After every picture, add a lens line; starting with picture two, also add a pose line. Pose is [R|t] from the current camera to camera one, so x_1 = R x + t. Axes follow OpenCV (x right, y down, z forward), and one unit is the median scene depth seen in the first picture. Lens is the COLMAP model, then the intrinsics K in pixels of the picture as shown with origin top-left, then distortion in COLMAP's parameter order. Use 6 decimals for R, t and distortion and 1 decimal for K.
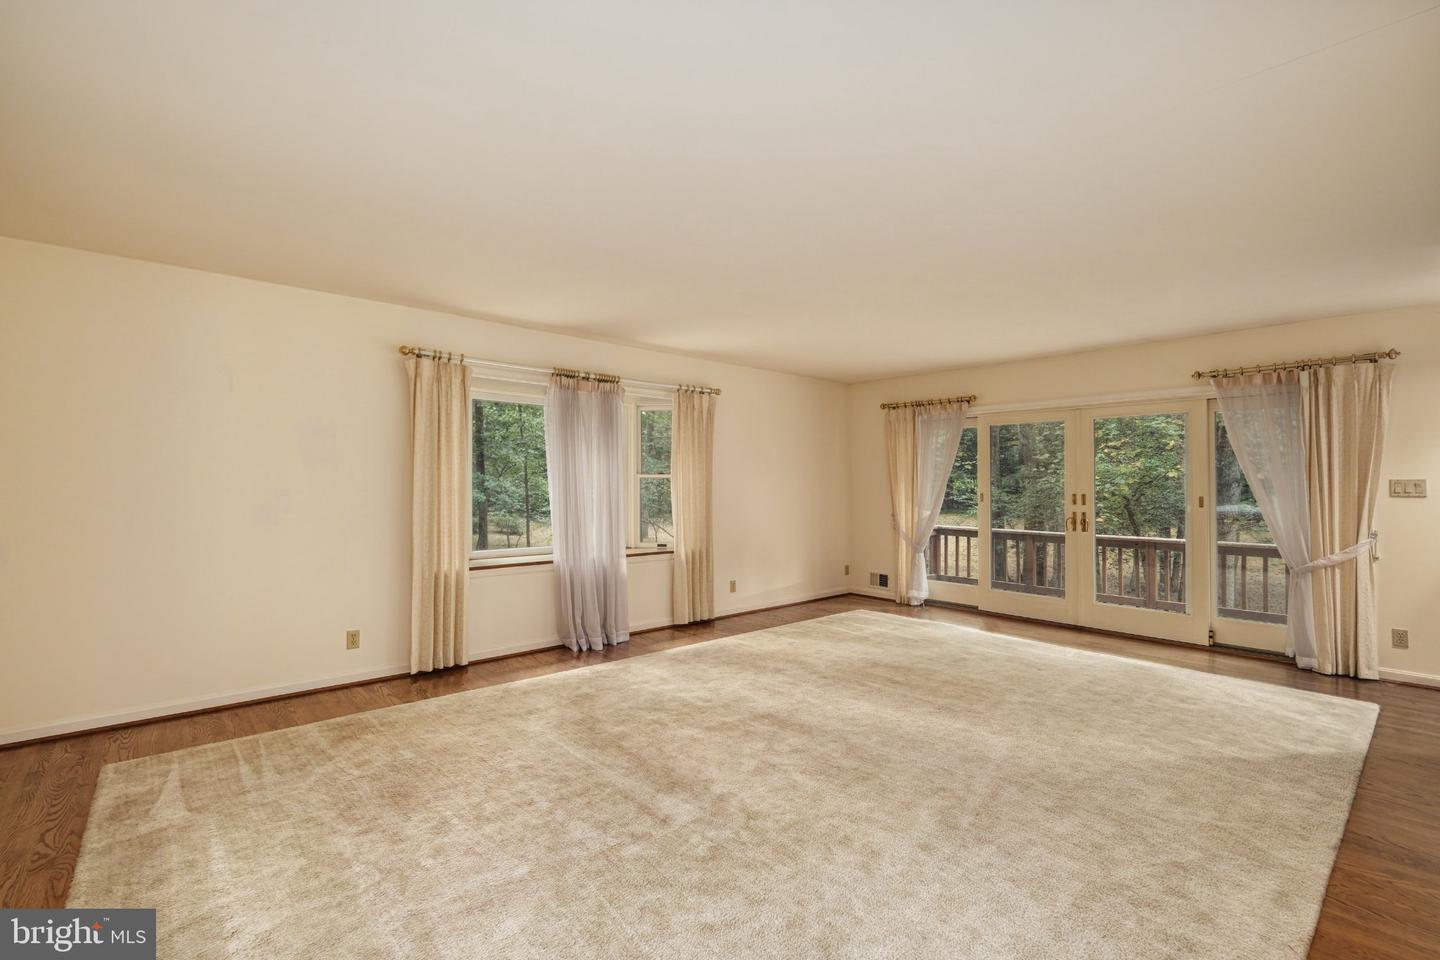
lens RADIAL K [[628.5, 0, 720.0], [0, 628.5, 480.0], [0, 0, 1]] dist [0.000208, 0.000027]
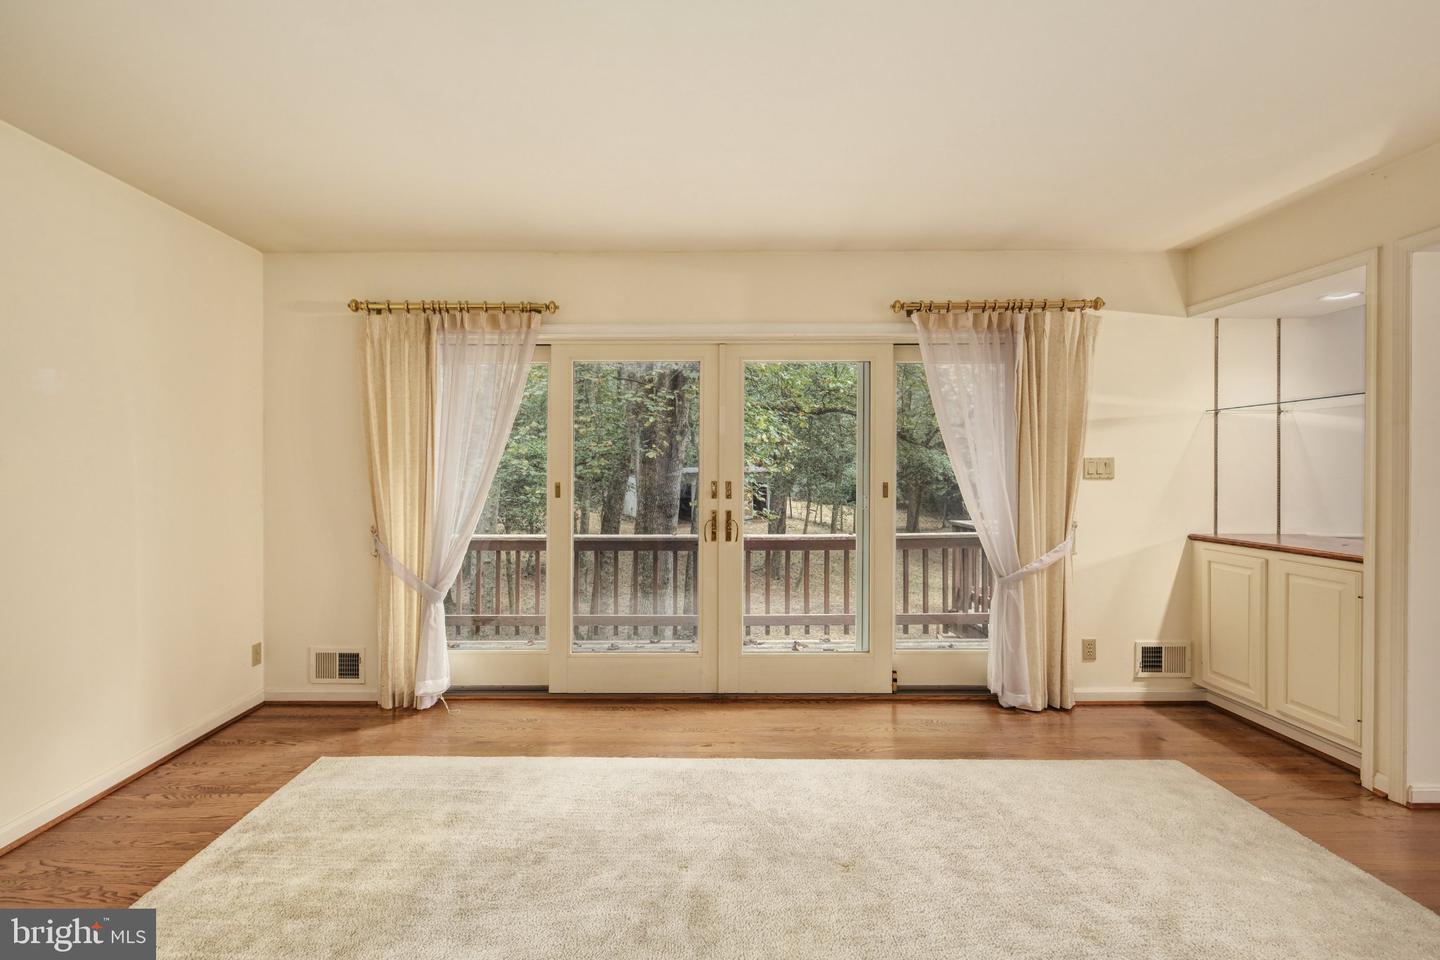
lens RADIAL K [[708.3, 0, 715.9], [0, 708.3, 457.9], [0, 0, 1]] dist [0.000958, 0.000022]
pose [[0.651385, 0.004180, 0.758736, 0.035922], [0.000234, 0.999984, -0.005710, 0.003072], [-0.758748, 0.003897, 0.651373, 0.547735]]
